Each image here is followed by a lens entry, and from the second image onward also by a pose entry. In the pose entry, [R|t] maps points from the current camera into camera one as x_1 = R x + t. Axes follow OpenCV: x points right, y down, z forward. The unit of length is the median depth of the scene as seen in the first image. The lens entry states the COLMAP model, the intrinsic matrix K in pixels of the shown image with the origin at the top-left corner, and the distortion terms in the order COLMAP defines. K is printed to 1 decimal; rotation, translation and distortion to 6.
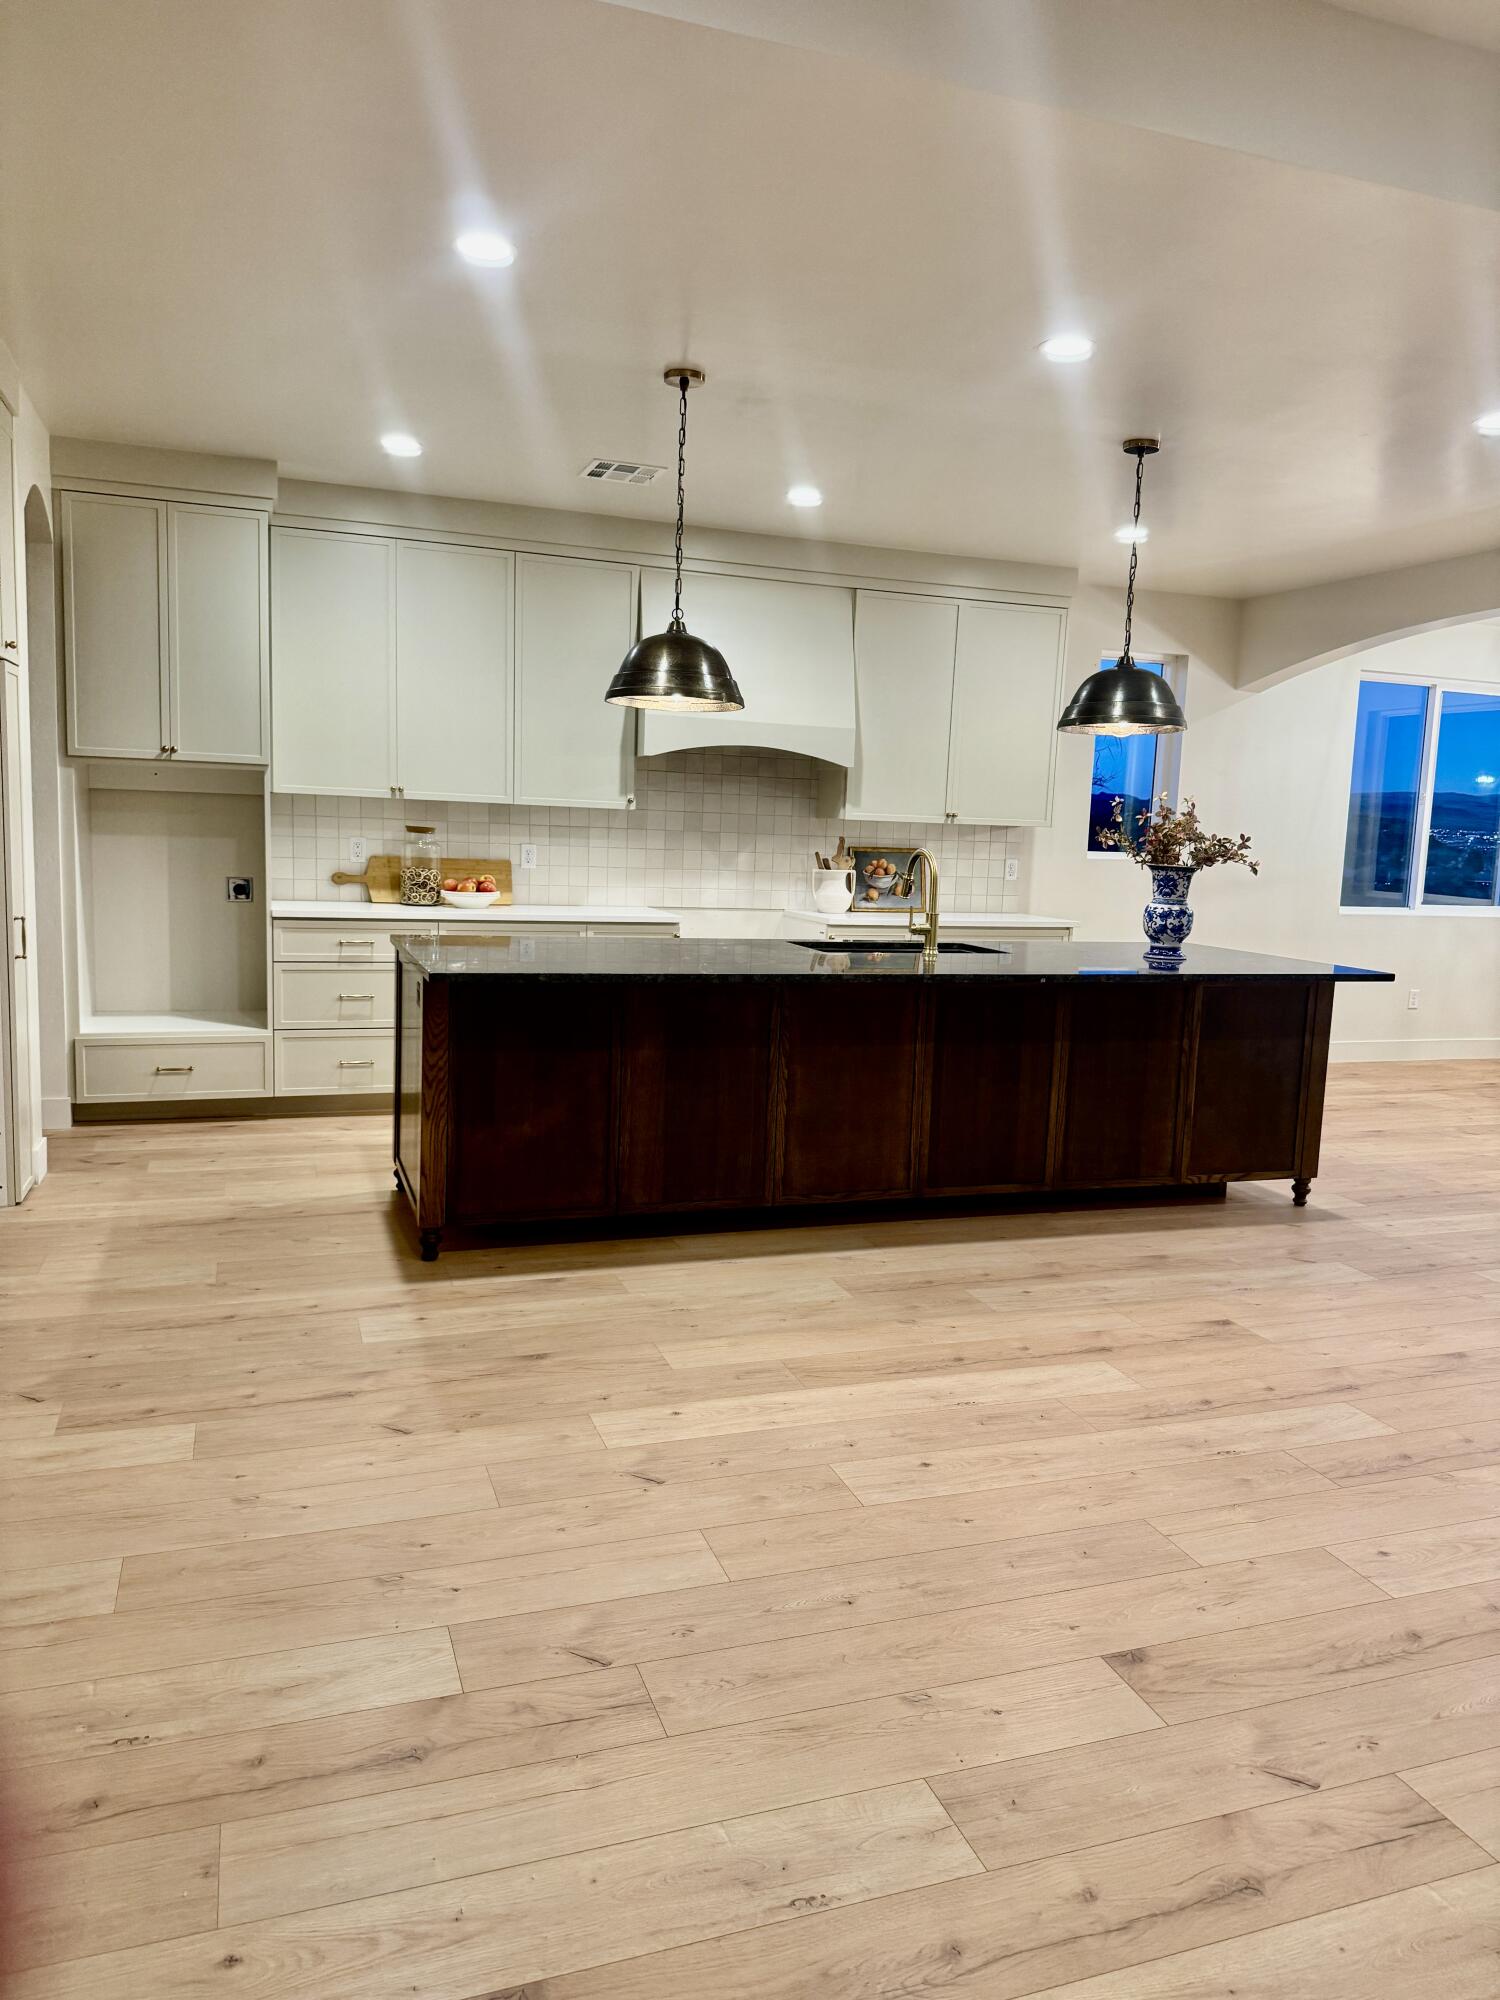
lens RADIAL K [[1364.5, 0, 750.0], [0, 1364.5, 1000.0], [0, 0, 1]] dist [0.144257, -0.250024]
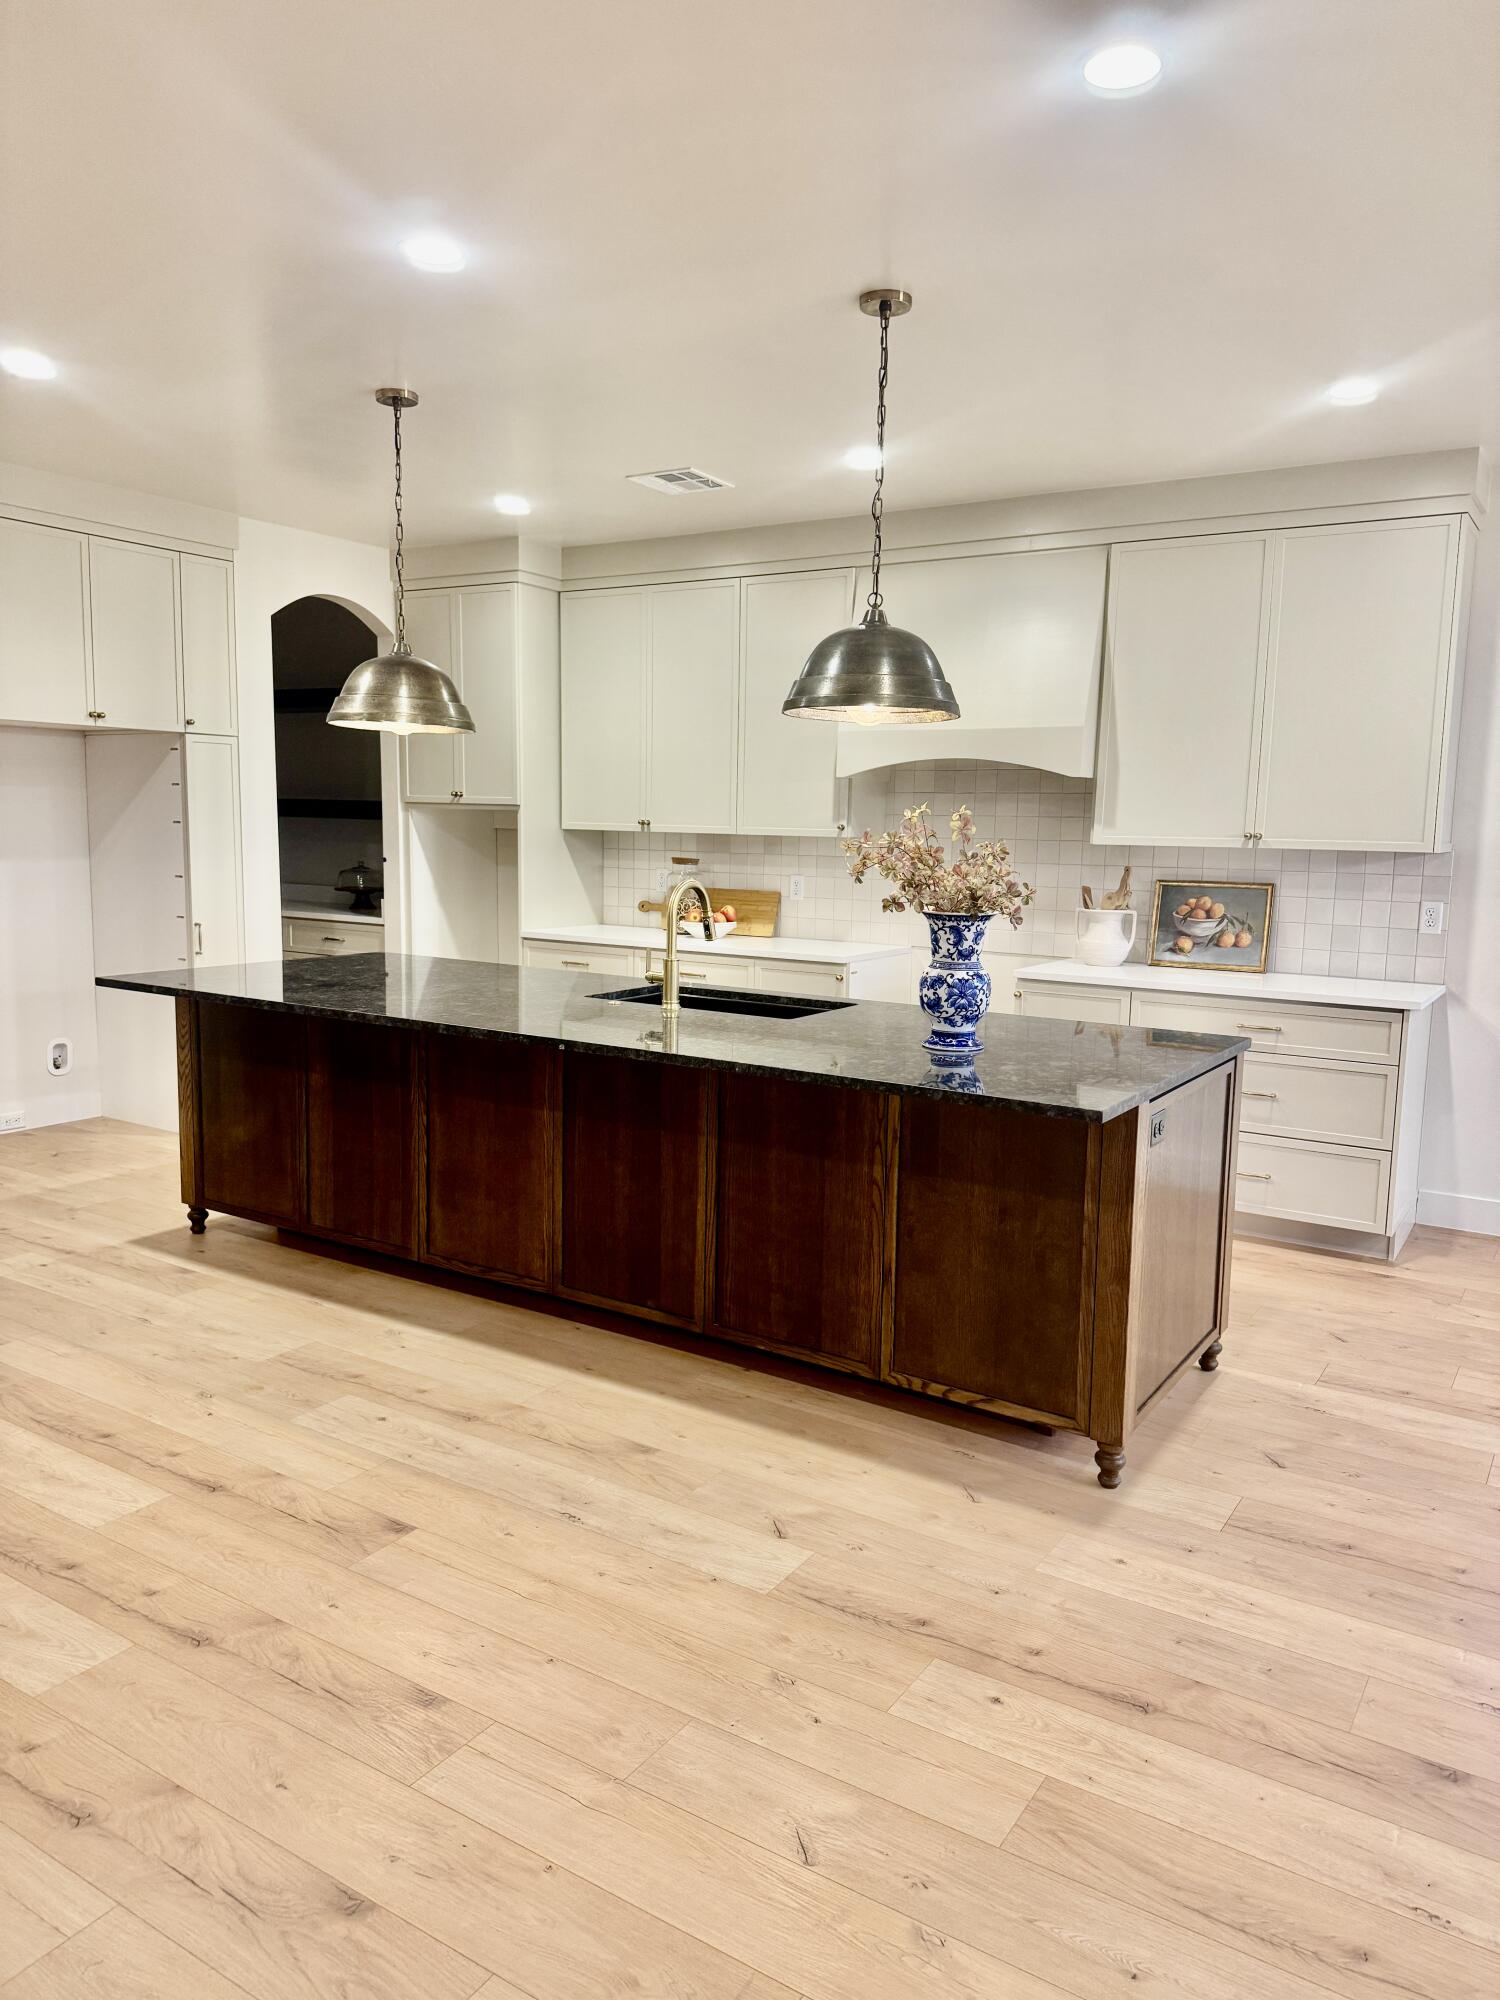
lens RADIAL K [[1364.5, 0, 750.0], [0, 1364.5, 1000.0], [0, 0, 1]] dist [0.144257, -0.250024]
pose [[0.626103, 0.076732, -0.775956, 0.805778], [-0.096280, 0.995139, 0.020719, -0.061422], [0.773773, 0.061737, 0.630447, 0.535220]]
